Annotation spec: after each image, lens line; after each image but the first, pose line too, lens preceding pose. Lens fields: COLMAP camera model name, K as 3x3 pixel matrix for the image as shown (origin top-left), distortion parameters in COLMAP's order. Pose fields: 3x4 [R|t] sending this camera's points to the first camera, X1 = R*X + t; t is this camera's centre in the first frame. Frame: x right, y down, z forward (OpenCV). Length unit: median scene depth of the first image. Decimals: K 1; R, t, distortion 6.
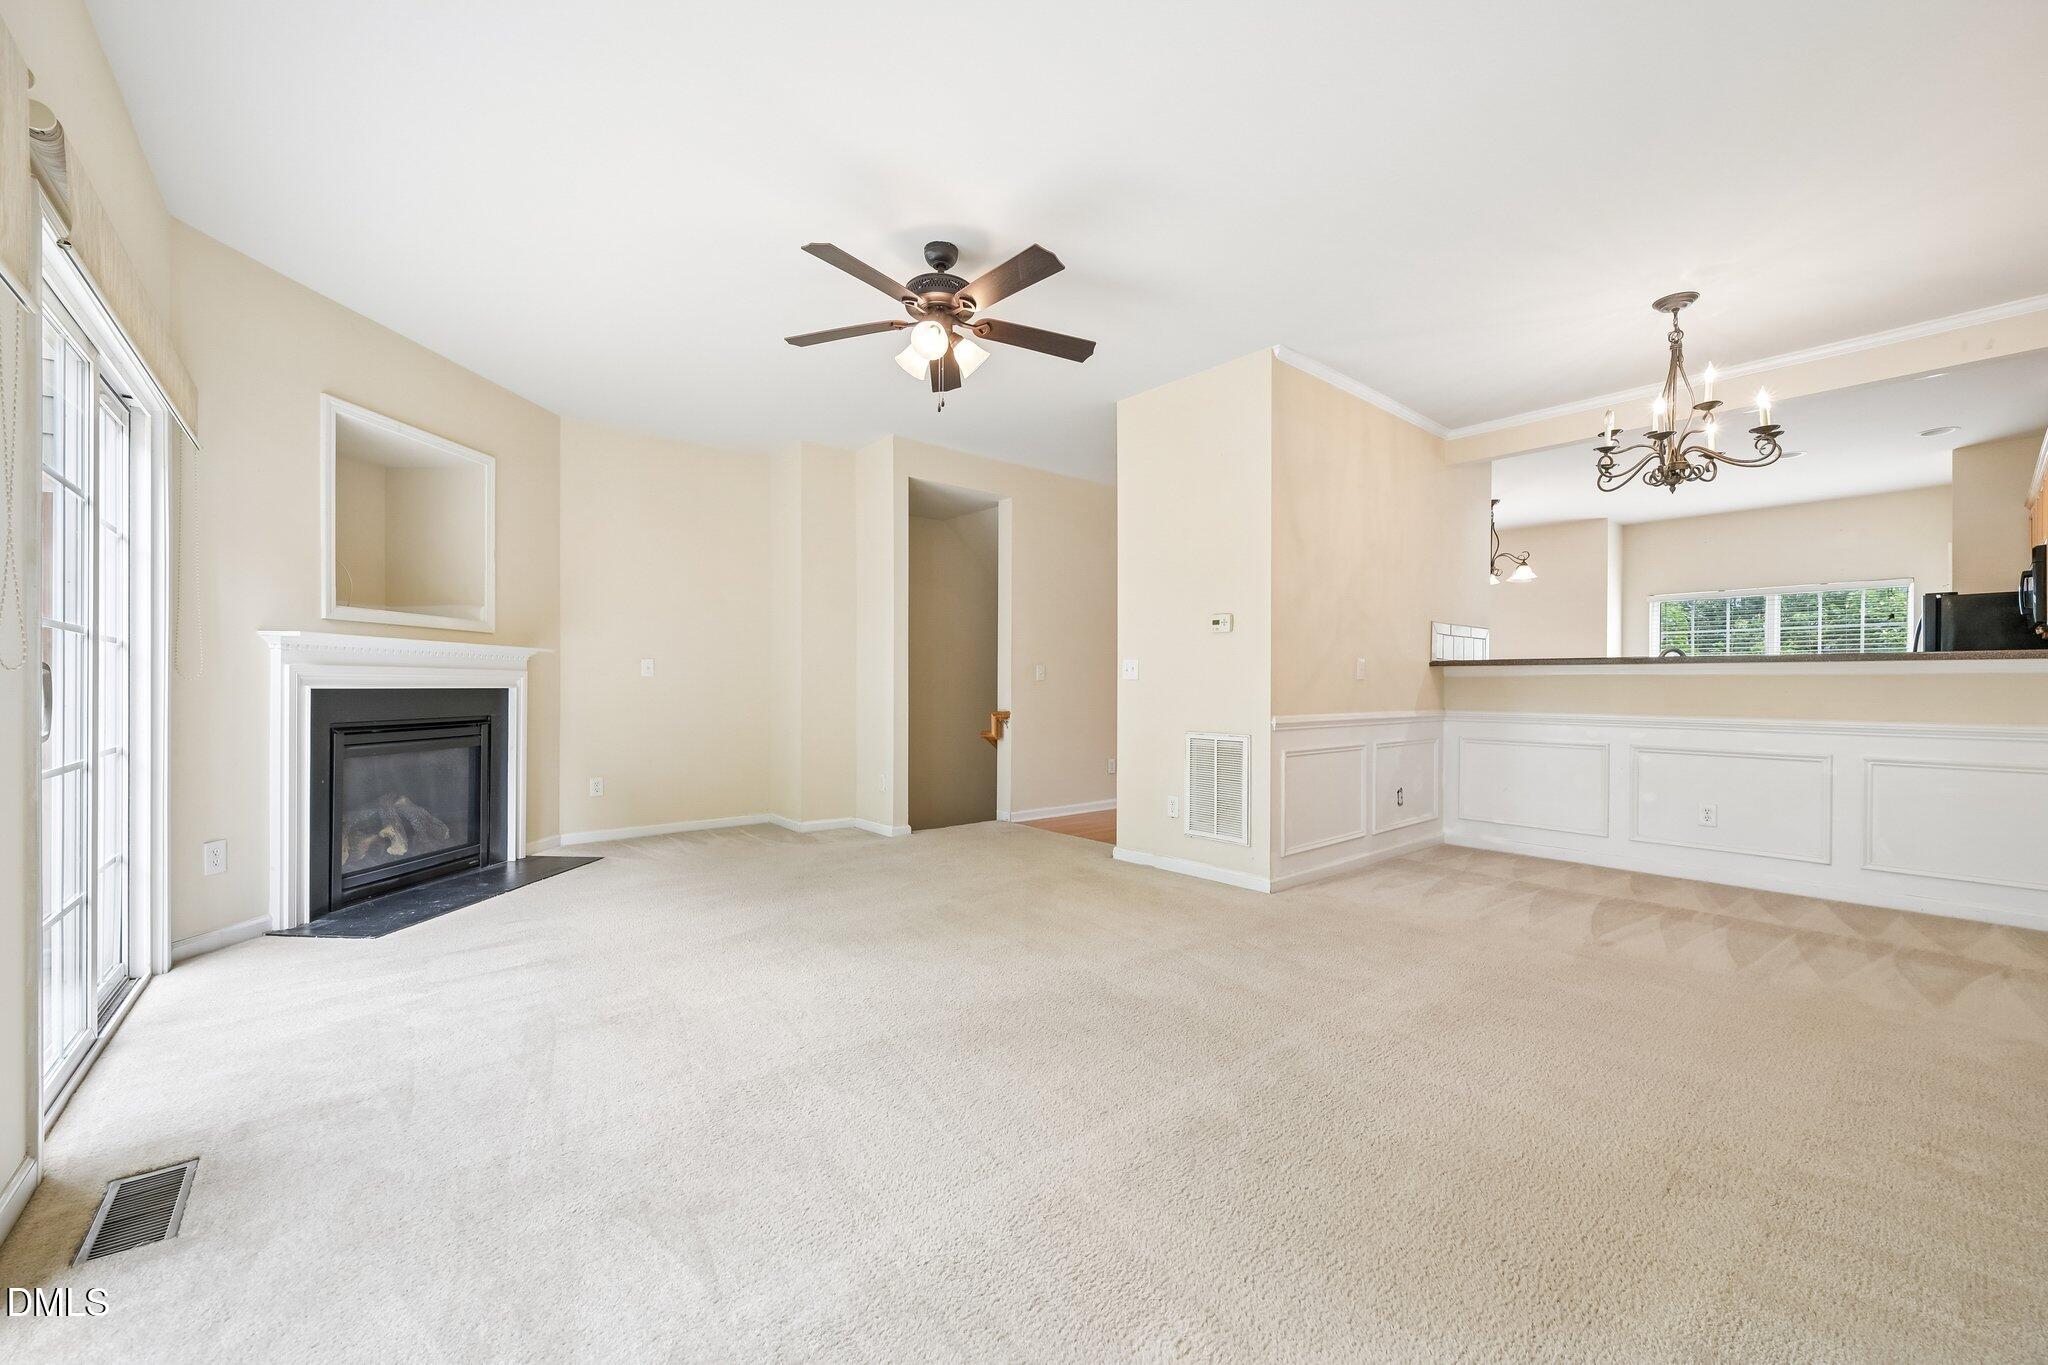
lens RADIAL K [[796.7, 0, 1019.6], [0, 796.7, 686.1], [0, 0, 1]] dist [0.001041, 0.000272]
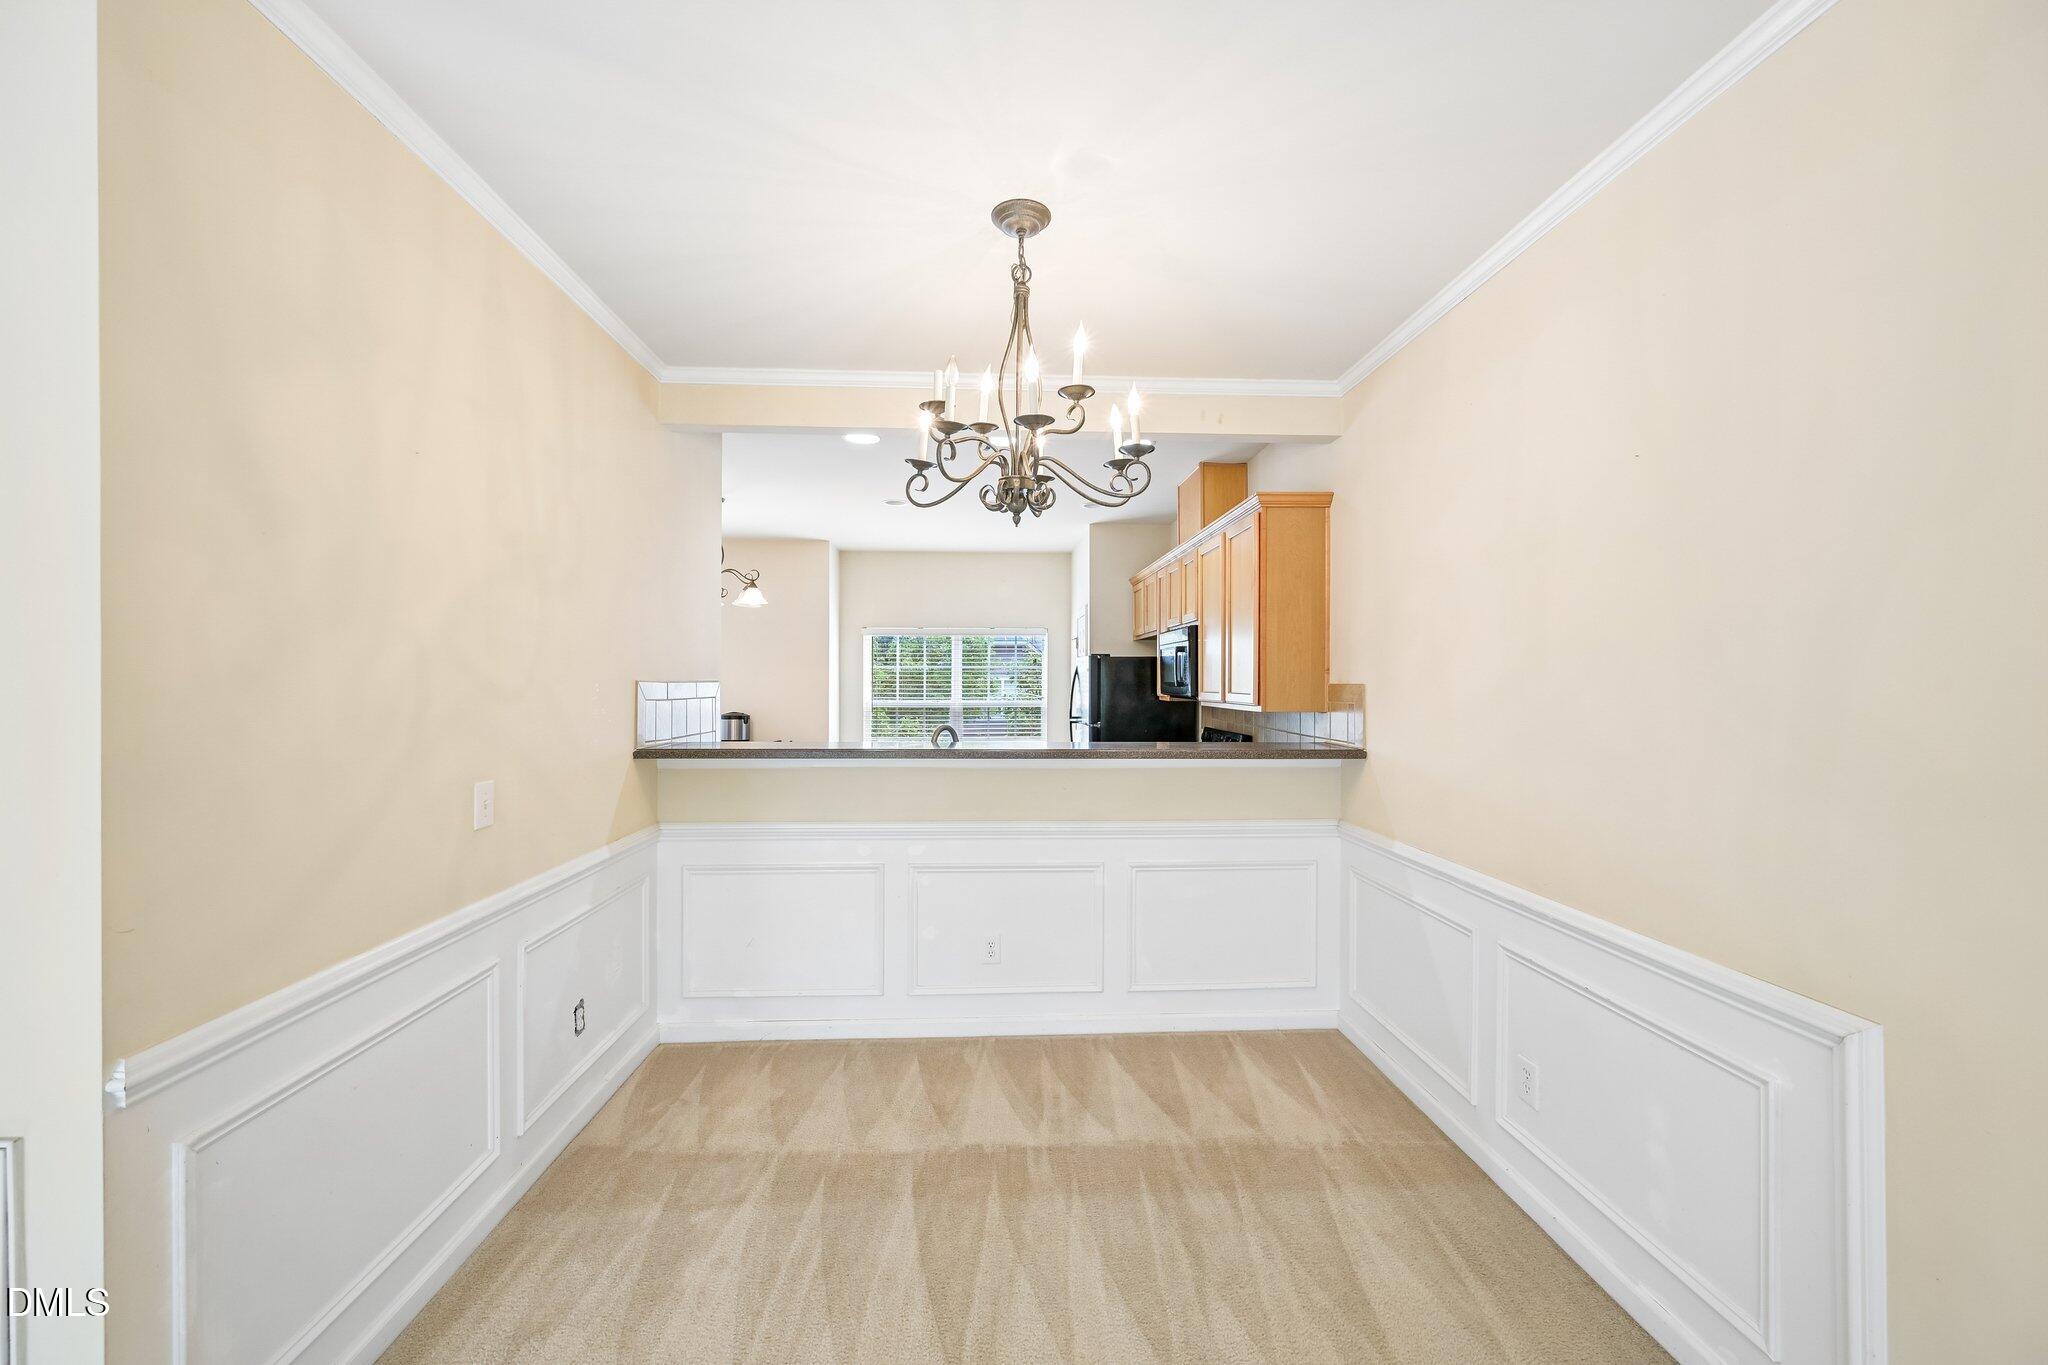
lens RADIAL K [[796.7, 0, 1029.4], [0, 796.7, 682.2], [0, 0, 1]] dist [0.001041, 0.000272]
pose [[0.596996, -0.005856, 0.802223, 0.241223], [0.002185, 0.999982, 0.005673, -0.091620], [-0.802242, -0.001634, 0.596997, 0.460677]]
